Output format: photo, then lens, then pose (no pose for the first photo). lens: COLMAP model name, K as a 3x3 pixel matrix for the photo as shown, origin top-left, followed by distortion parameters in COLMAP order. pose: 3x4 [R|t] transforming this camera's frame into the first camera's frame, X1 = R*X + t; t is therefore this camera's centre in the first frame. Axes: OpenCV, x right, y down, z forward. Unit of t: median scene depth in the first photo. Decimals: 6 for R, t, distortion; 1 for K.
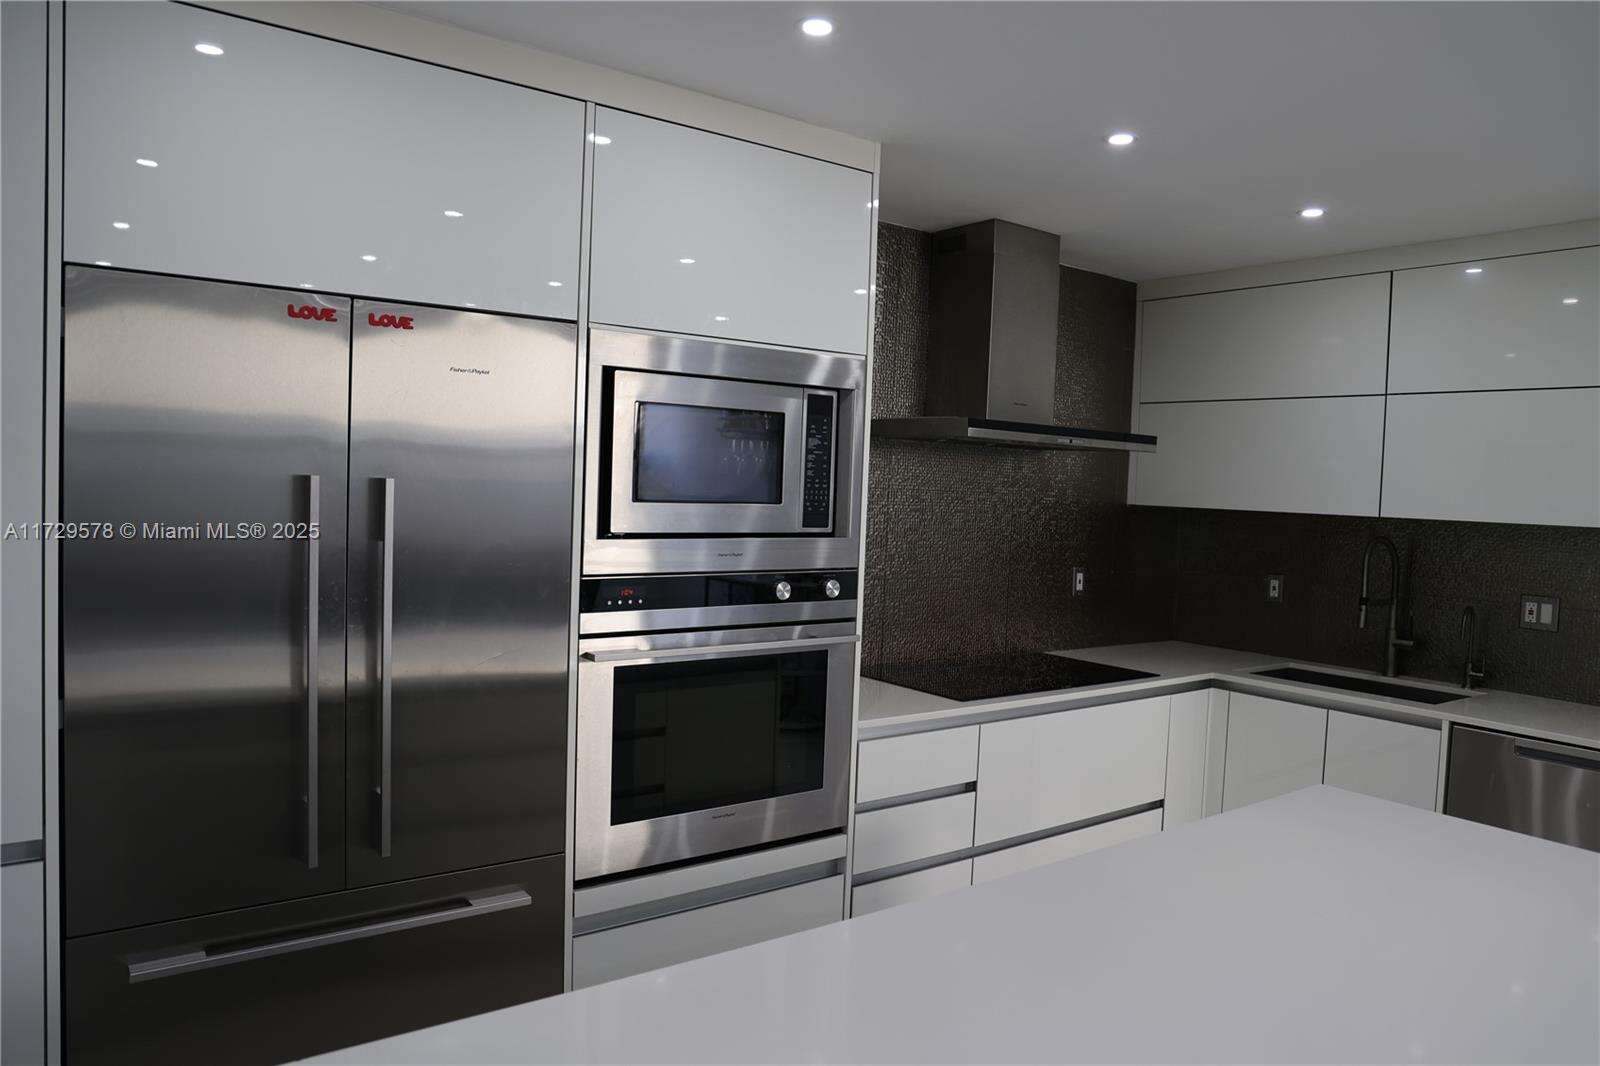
lens RADIAL K [[1094.5, 0, 813.5], [0, 1094.5, 540.6], [0, 0, 1]] dist [-0.098007, 0.069046]
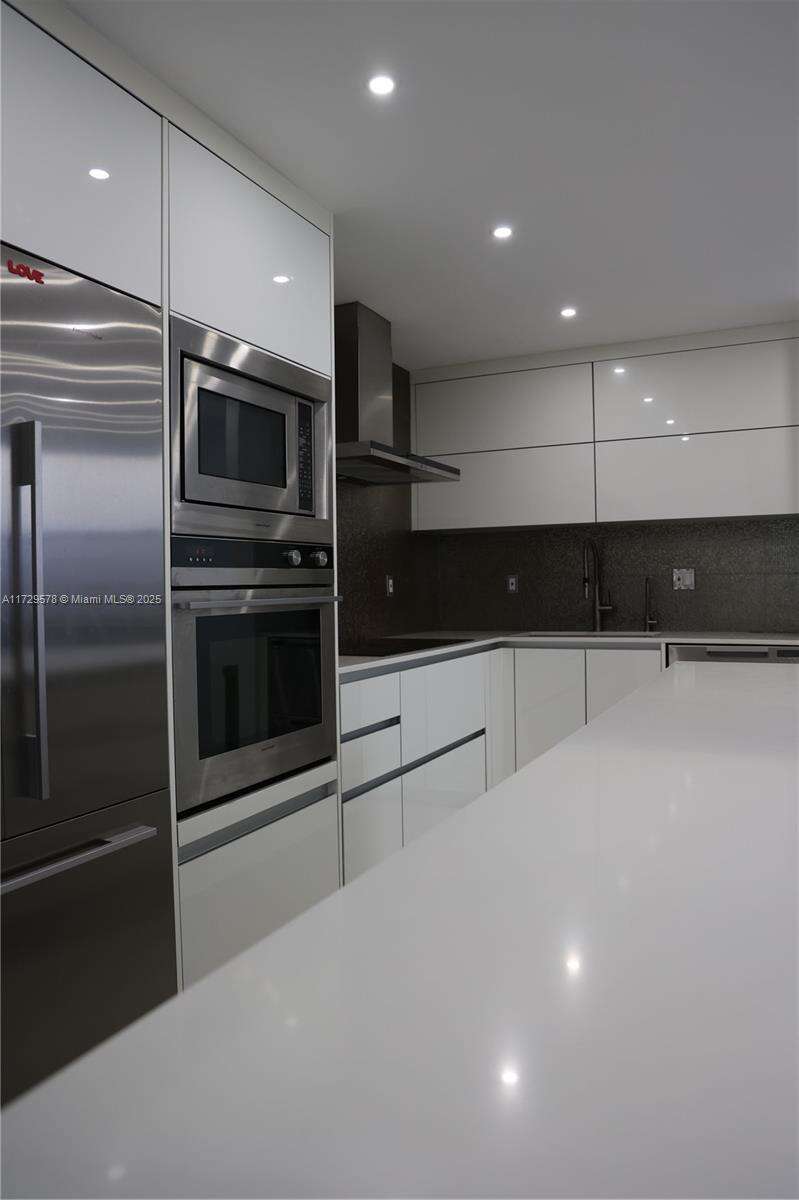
lens RADIAL K [[820.9, 0, 399.5], [0, 820.9, 600.0], [0, 0, 1]] dist [-0.098007, 0.069046]
pose [[0.889320, -0.059100, 0.453450, -0.324674], [0.073189, 0.997226, -0.013569, 0.107725], [-0.451390, 0.045255, 0.891178, 0.129669]]
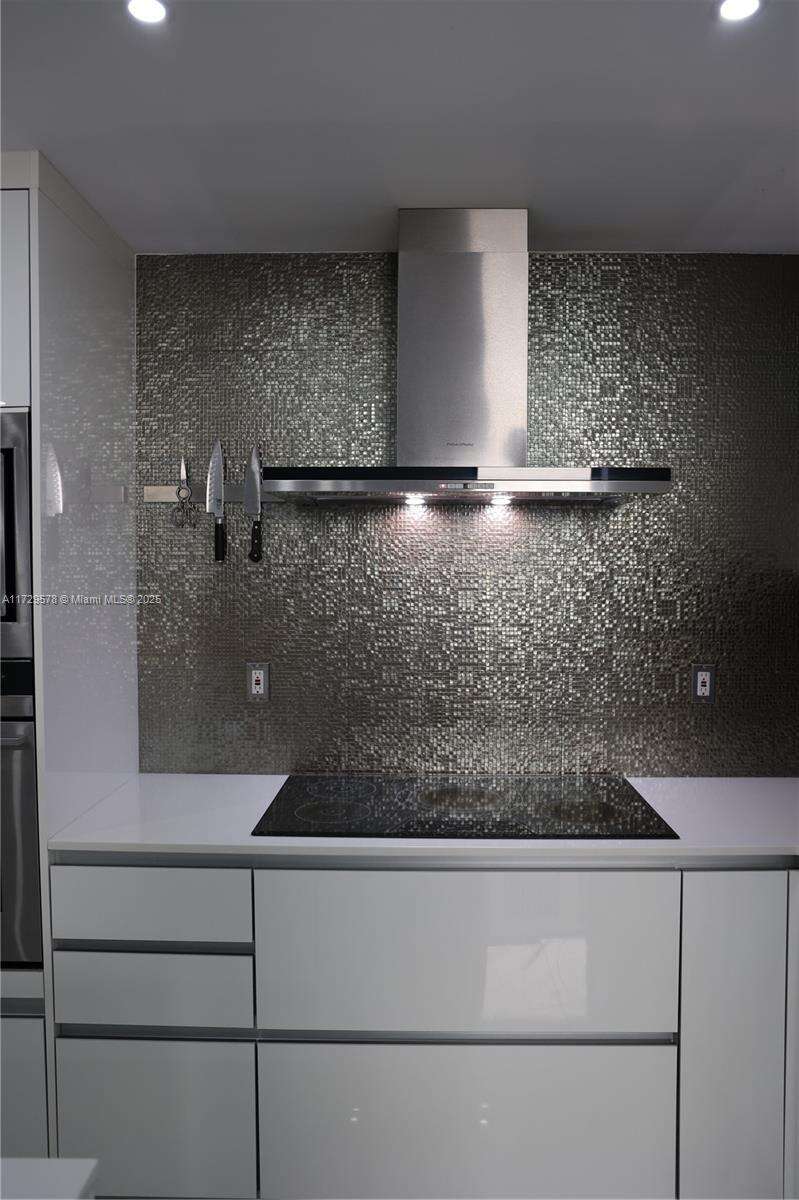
lens RADIAL K [[820.9, 0, 399.5], [0, 820.9, 600.0], [0, 0, 1]] dist [-0.098007, 0.069046]
pose [[0.782066, -0.023984, -0.622734, 0.653484], [-0.000850, 0.999217, -0.039551, 0.005078], [0.623195, 0.031461, 0.781433, 0.691474]]
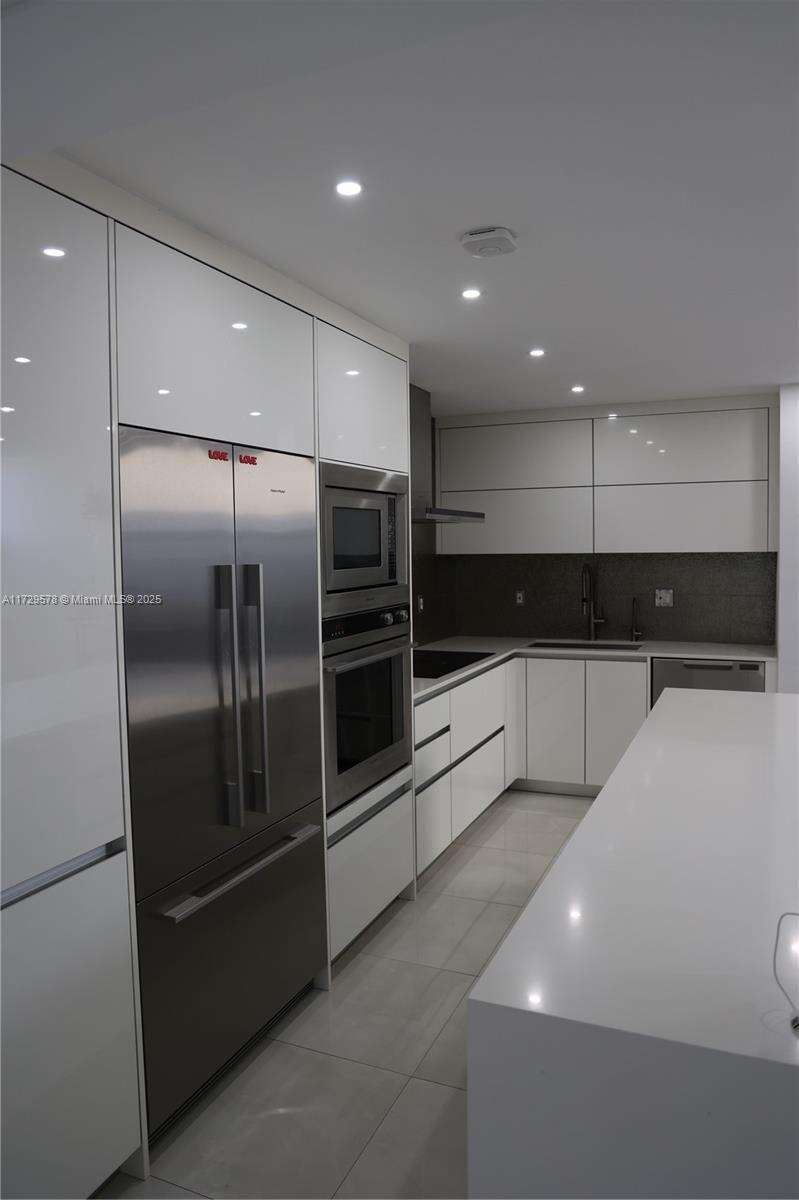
lens RADIAL K [[820.9, 0, 399.5], [0, 820.9, 600.0], [0, 0, 1]] dist [-0.098007, 0.069046]
pose [[0.870043, -0.083539, 0.485846, -0.577558], [0.073978, 0.996502, 0.038865, -0.027408], [-0.487393, 0.002128, 0.873180, -0.073586]]
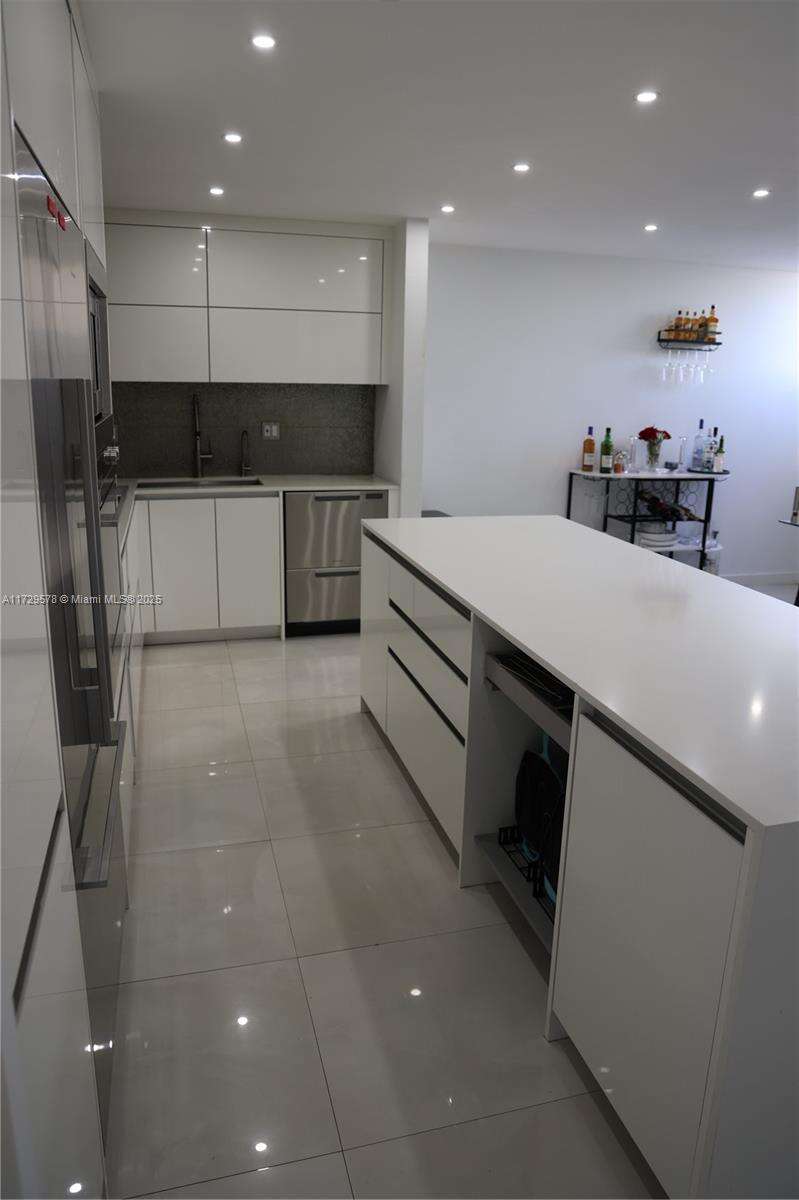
lens RADIAL K [[820.9, 0, 399.5], [0, 820.9, 600.0], [0, 0, 1]] dist [-0.098007, 0.069046]
pose [[0.366546, -0.270786, 0.890123, -0.770118], [0.042745, 0.960601, 0.274624, -0.040013], [-0.929418, -0.062613, 0.363679, 0.304238]]
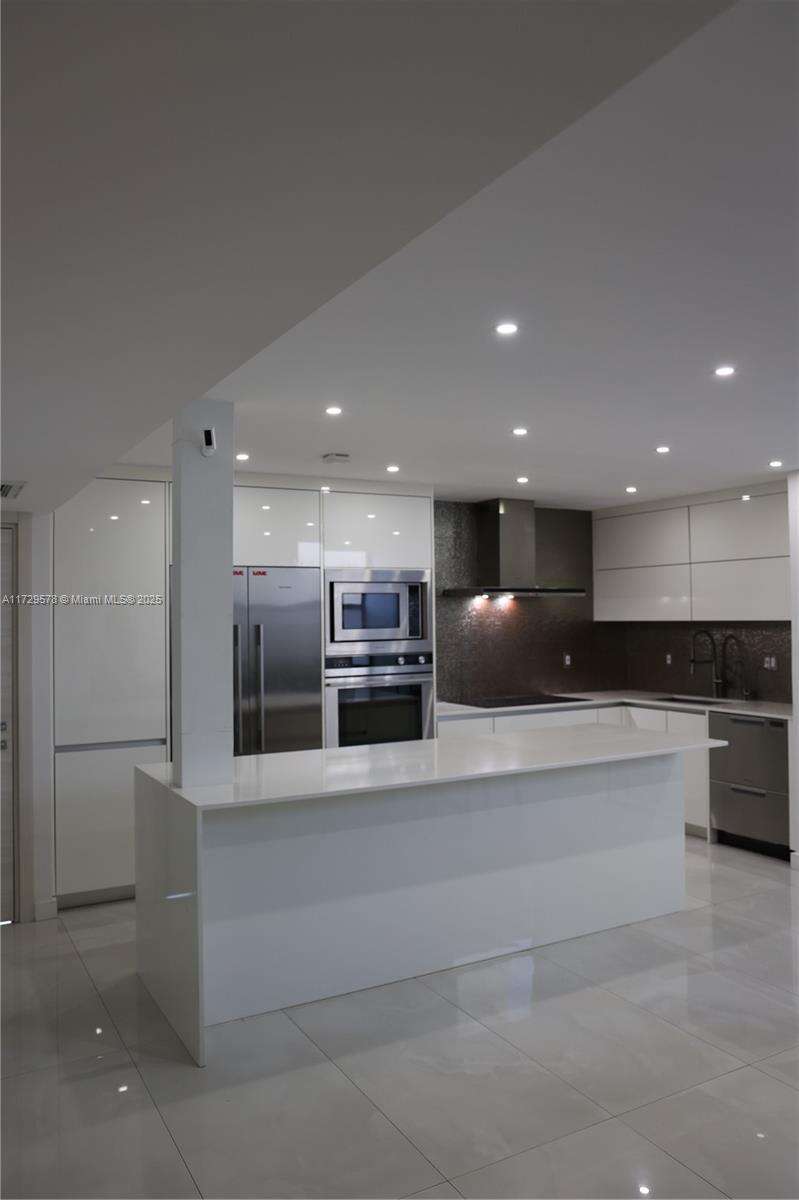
lens RADIAL K [[890.2, 0, 399.5], [0, 890.2, 600.0], [0, 0, 1]] dist [-0.044957, 0.004259]
pose [[0.989410, -0.052273, -0.135412, 0.252348], [0.042222, 0.996209, -0.076062, 0.059966], [0.138875, 0.069539, 0.987865, -1.069554]]
